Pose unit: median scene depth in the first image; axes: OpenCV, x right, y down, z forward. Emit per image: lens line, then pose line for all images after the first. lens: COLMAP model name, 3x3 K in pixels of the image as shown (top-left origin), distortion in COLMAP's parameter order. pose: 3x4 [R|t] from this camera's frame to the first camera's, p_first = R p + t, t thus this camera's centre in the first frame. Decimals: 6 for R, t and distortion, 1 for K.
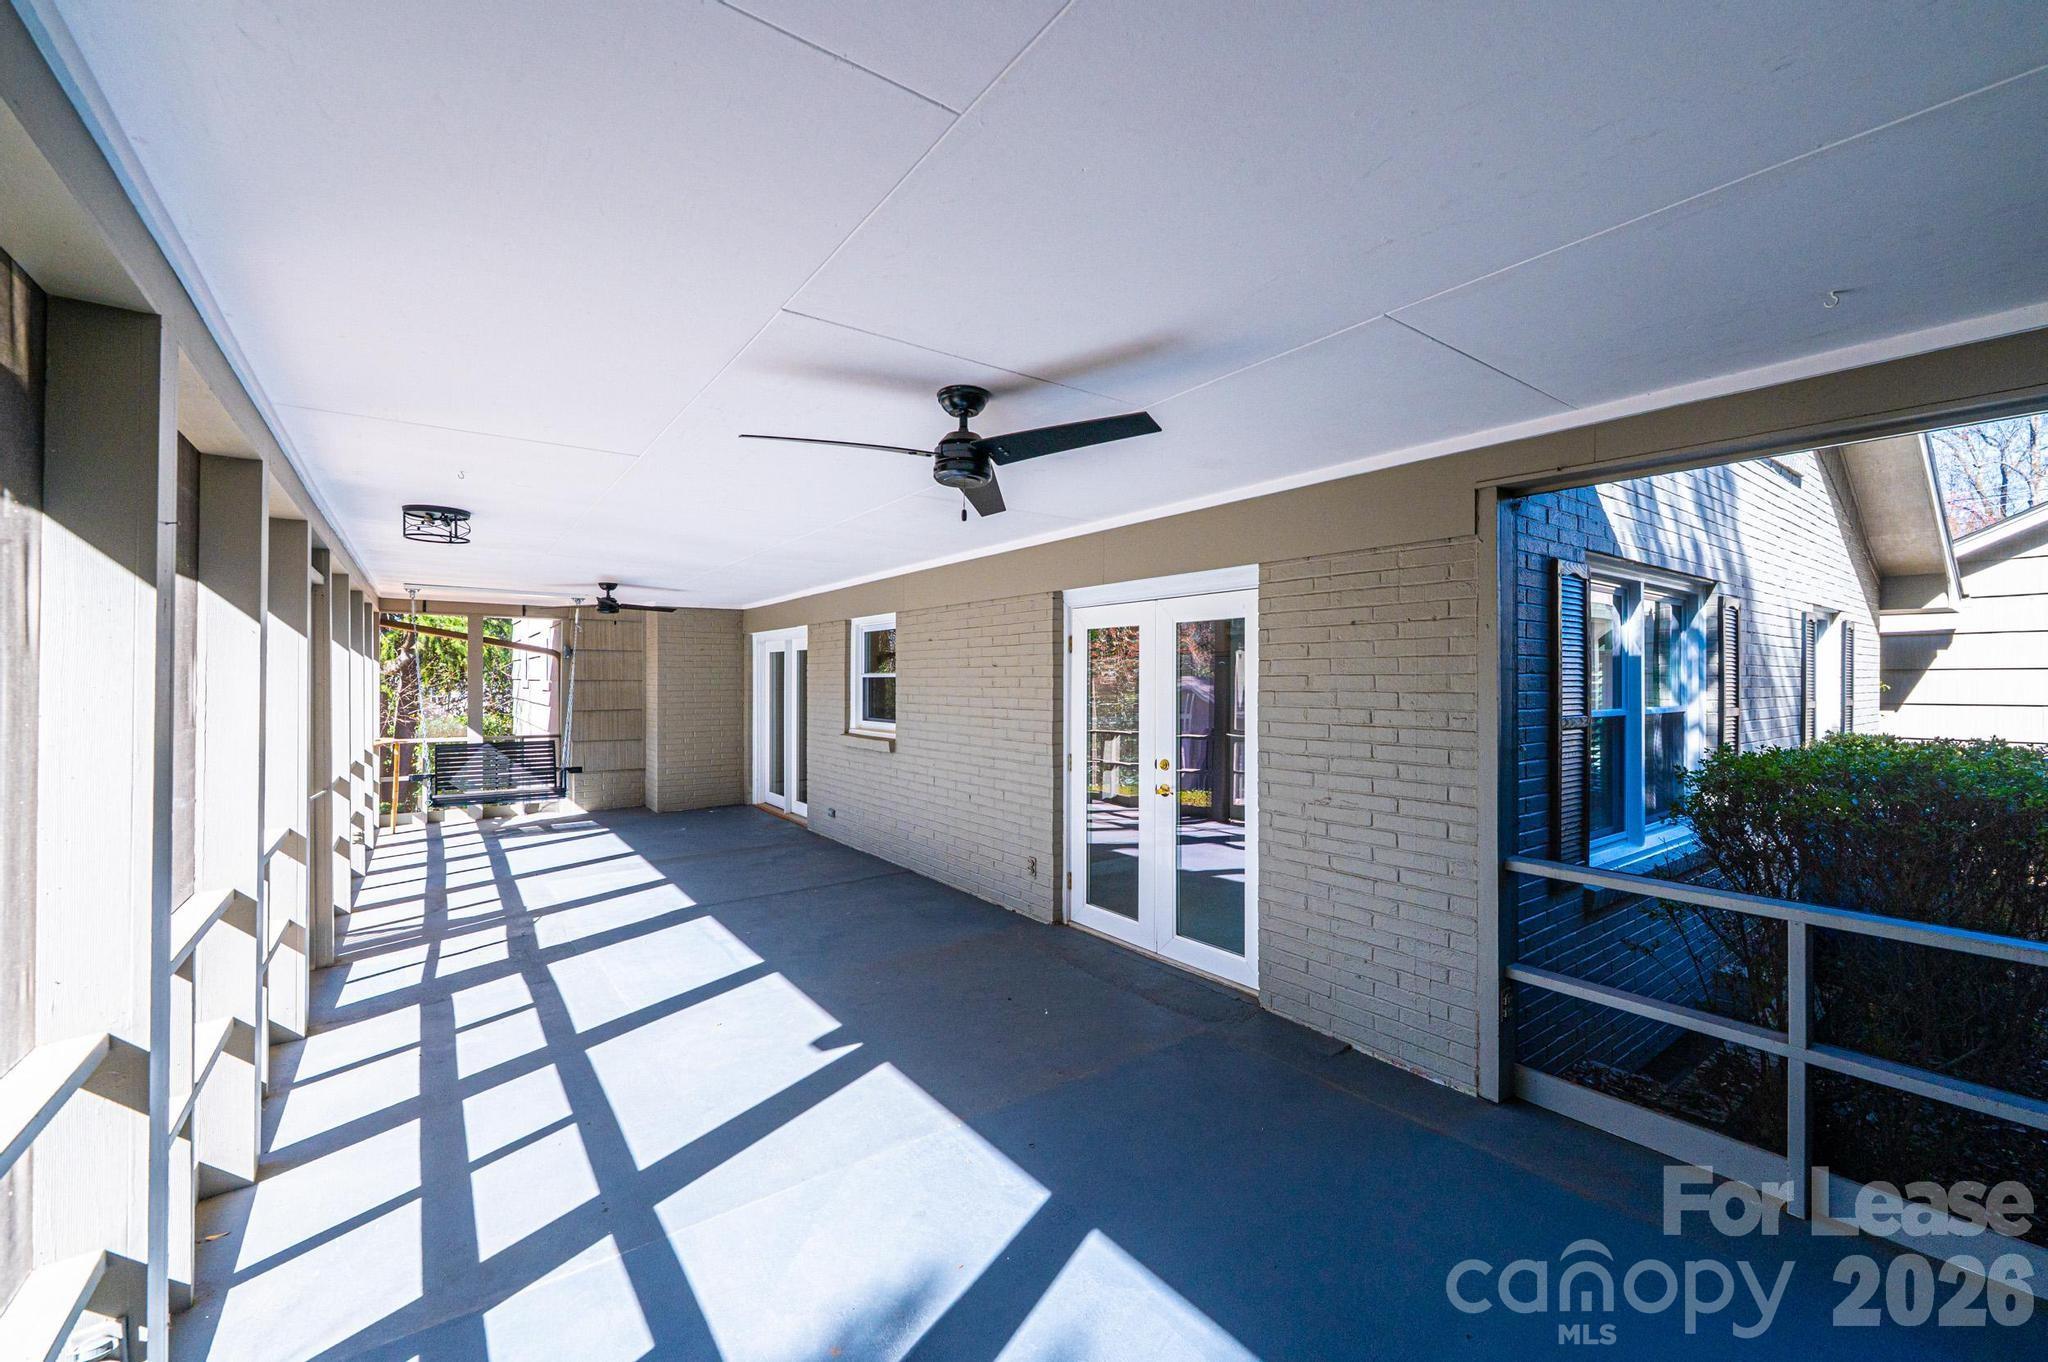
lens RADIAL K [[815.4, 0, 1016.0], [0, 815.4, 677.0], [0, 0, 1]] dist [-0.002321, -0.000180]
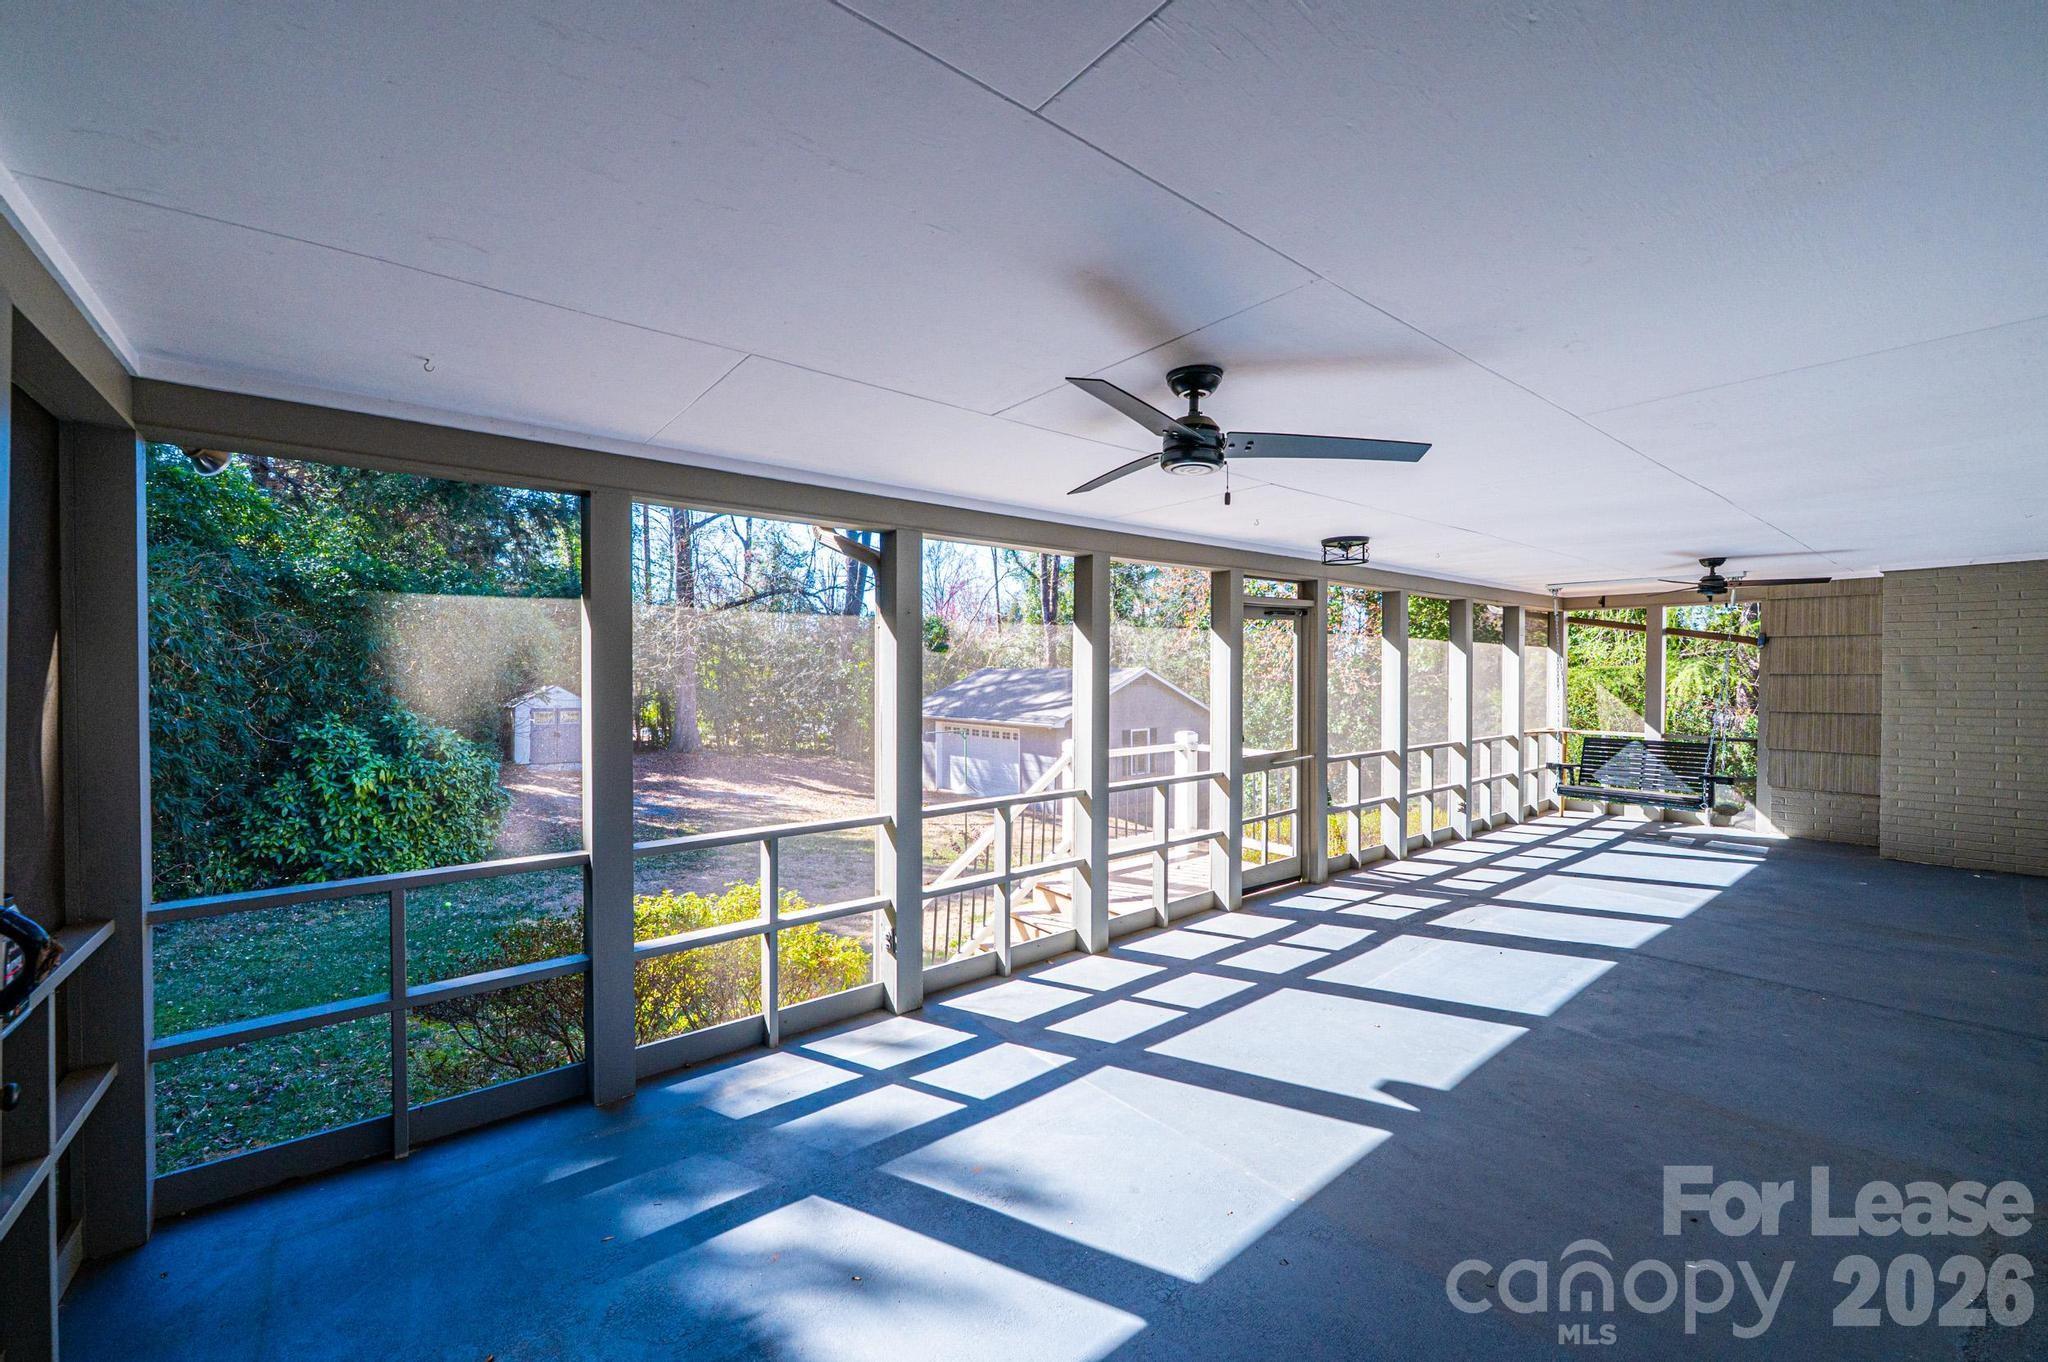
lens RADIAL K [[815.4, 0, 1021.7], [0, 815.4, 679.7], [0, 0, 1]] dist [-0.002321, -0.000180]
pose [[0.054744, 0.011351, -0.998436, 0.547313], [0.003395, 0.999927, 0.011554, -0.006580], [0.998495, -0.004022, 0.054701, 0.474969]]
